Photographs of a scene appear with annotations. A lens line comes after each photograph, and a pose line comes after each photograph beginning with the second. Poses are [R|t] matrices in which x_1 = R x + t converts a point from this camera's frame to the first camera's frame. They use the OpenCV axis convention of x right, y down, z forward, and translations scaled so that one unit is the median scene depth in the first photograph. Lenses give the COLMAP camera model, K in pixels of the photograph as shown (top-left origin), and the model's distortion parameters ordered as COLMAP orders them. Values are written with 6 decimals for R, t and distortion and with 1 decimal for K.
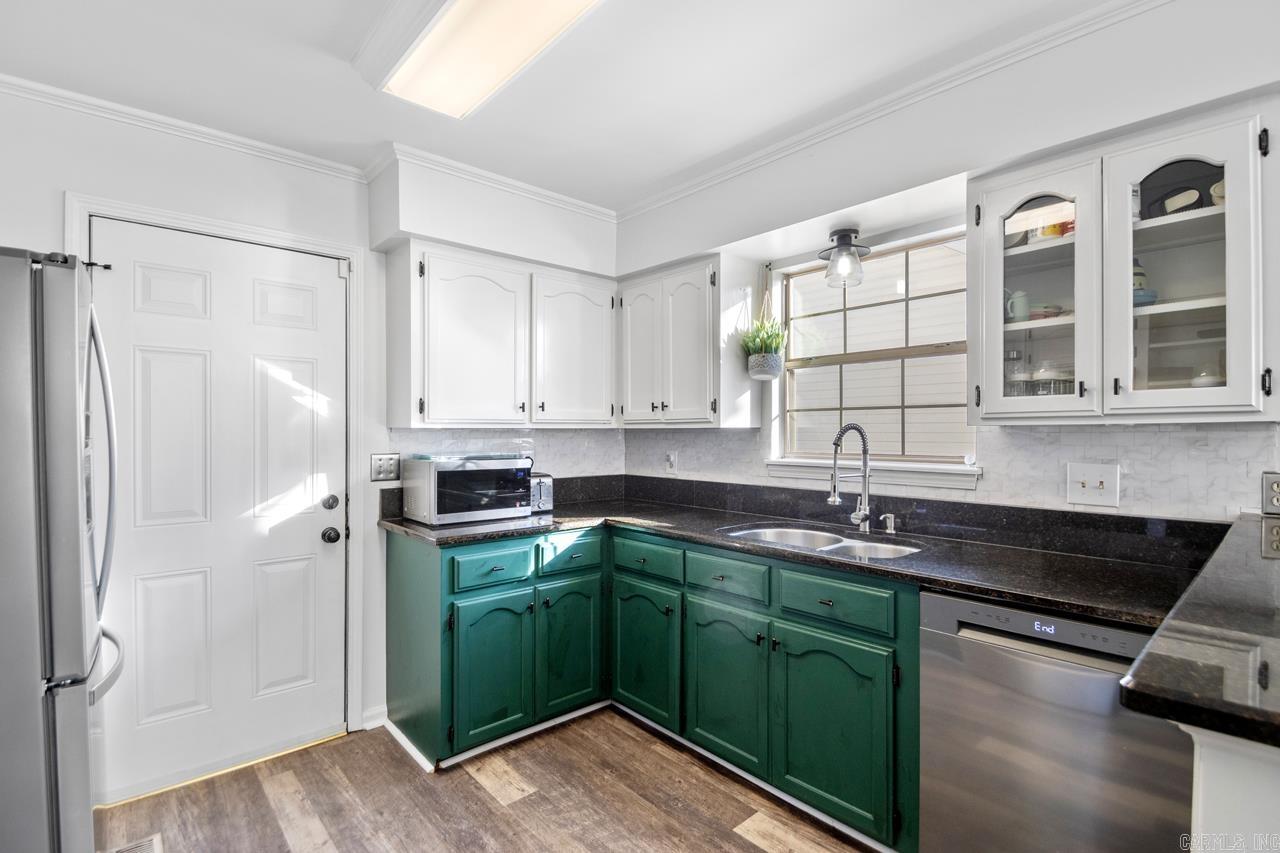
lens RADIAL K [[603.4, 0, 640.0], [0, 603.4, 426.5], [0, 0, 1]] dist [0.000172, -0.000778]
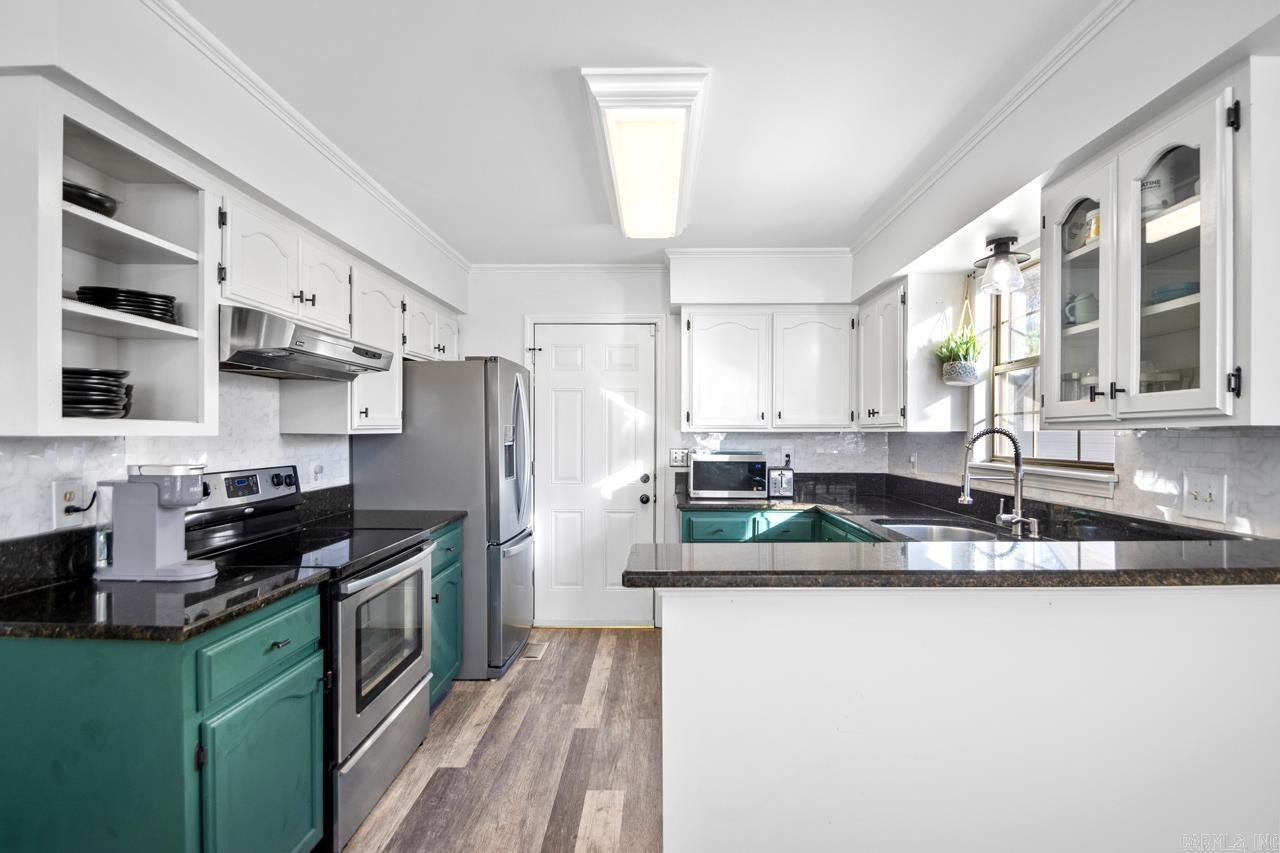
lens RADIAL K [[589.5, 0, 640.0], [0, 589.5, 426.5], [0, 0, 1]] dist [0.000658, -0.000242]
pose [[0.728758, -0.006181, -0.684743, 0.547638], [0.003390, 0.999980, -0.005419, -0.003155], [0.684763, 0.001628, 0.728764, -0.140347]]
